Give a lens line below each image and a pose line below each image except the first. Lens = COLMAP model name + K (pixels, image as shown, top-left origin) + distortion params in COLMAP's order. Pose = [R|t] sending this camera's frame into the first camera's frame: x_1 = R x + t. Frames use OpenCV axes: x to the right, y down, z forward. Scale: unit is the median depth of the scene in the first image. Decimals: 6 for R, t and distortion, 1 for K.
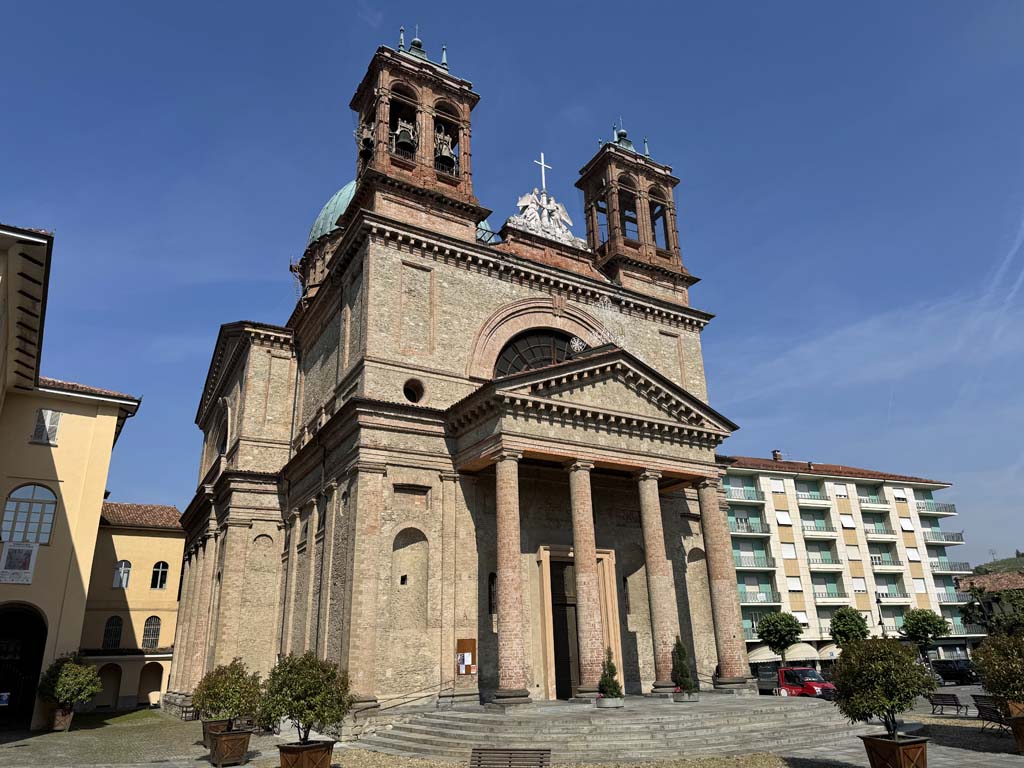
lens RADIAL K [[734.0, 0, 512.0], [0, 734.0, 384.0], [0, 0, 1]] dist [0.059819, -0.001745]
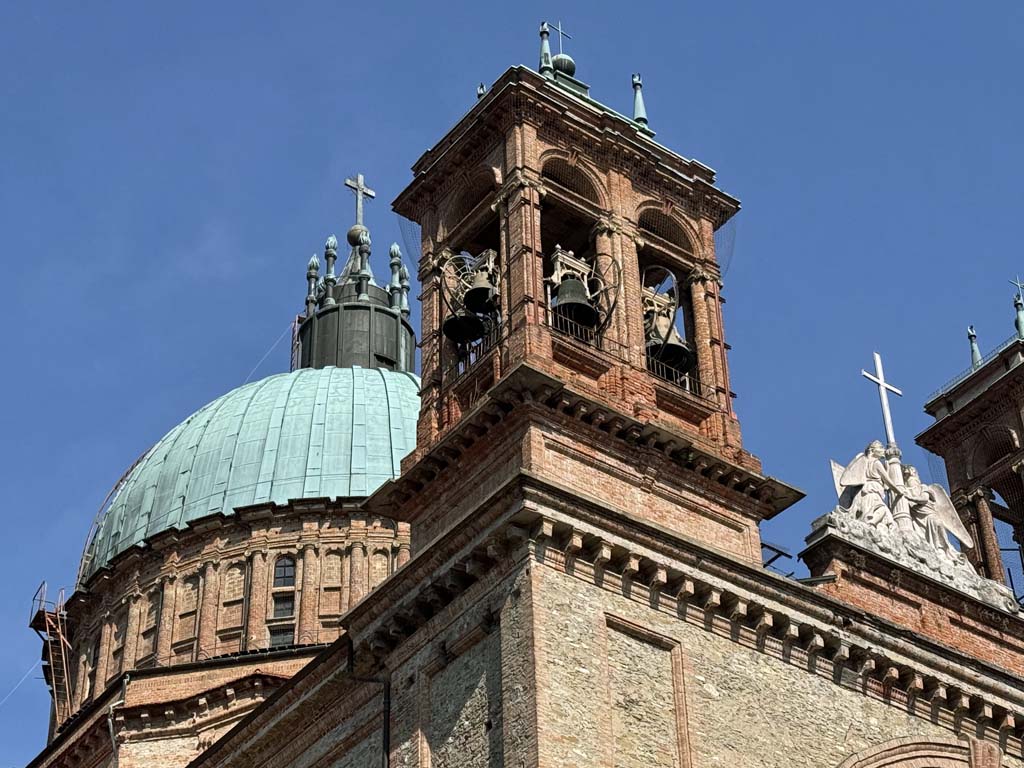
lens RADIAL K [[2035.3, 0, 512.0], [0, 2035.3, 384.0], [0, 0, 1]] dist [0.278301, 0.015644]
pose [[0.995559, 0.061179, 0.071544, -0.252017], [-0.038738, 0.958940, -0.280952, 0.004671], [-0.085795, 0.276933, 0.957051, 0.022095]]
